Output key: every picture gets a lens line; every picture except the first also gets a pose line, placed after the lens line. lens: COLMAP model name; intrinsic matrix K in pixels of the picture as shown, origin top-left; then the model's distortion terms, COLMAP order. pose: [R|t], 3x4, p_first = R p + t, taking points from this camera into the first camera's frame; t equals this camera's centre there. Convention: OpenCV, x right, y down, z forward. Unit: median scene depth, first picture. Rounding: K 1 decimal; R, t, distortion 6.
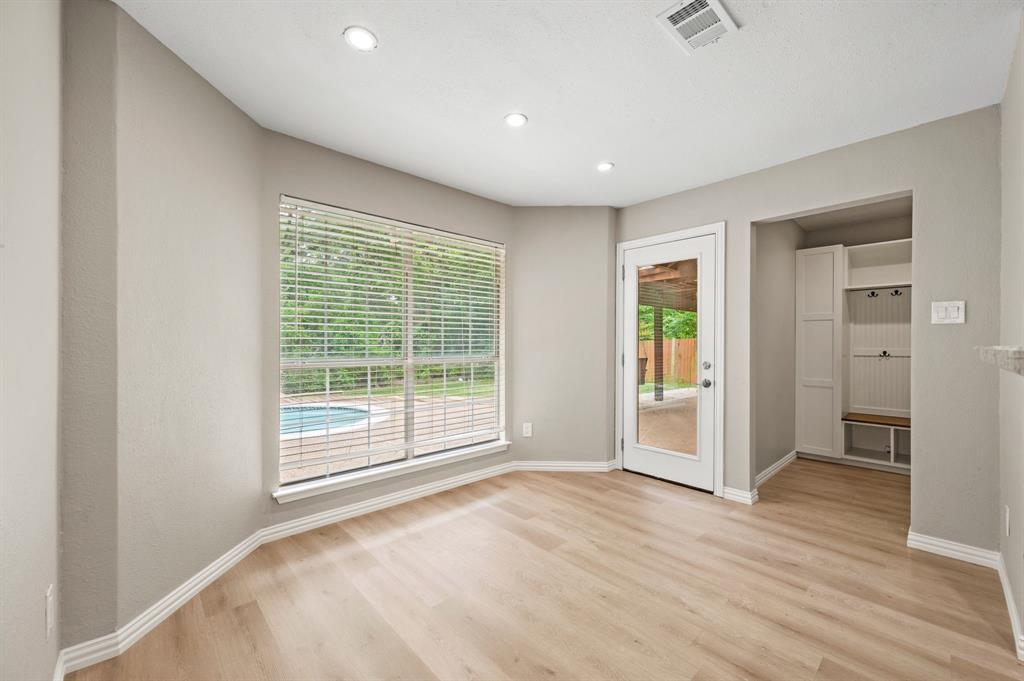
lens RADIAL K [[404.8, 0, 515.0], [0, 404.8, 343.6], [0, 0, 1]] dist [0.002272, -0.001375]
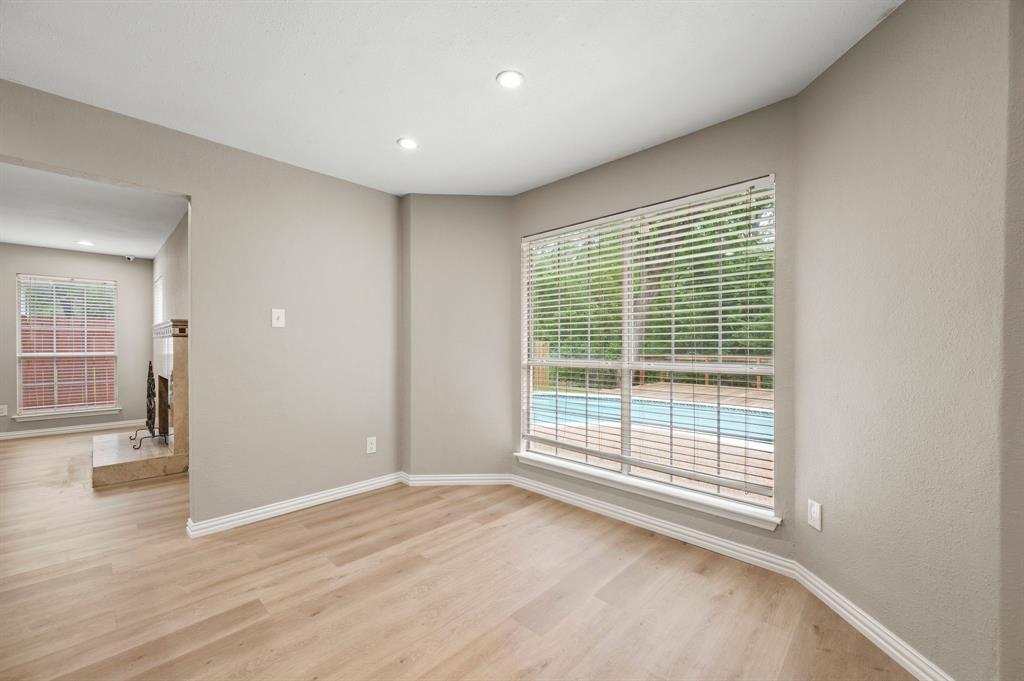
lens RADIAL K [[404.8, 0, 516.6], [0, 404.8, 343.8], [0, 0, 1]] dist [0.002272, -0.001375]
pose [[0.057723, -0.001524, -0.998332, 0.664415], [0.003732, 0.999992, -0.001311, -0.004781], [0.998326, -0.003650, 0.057728, 0.756035]]
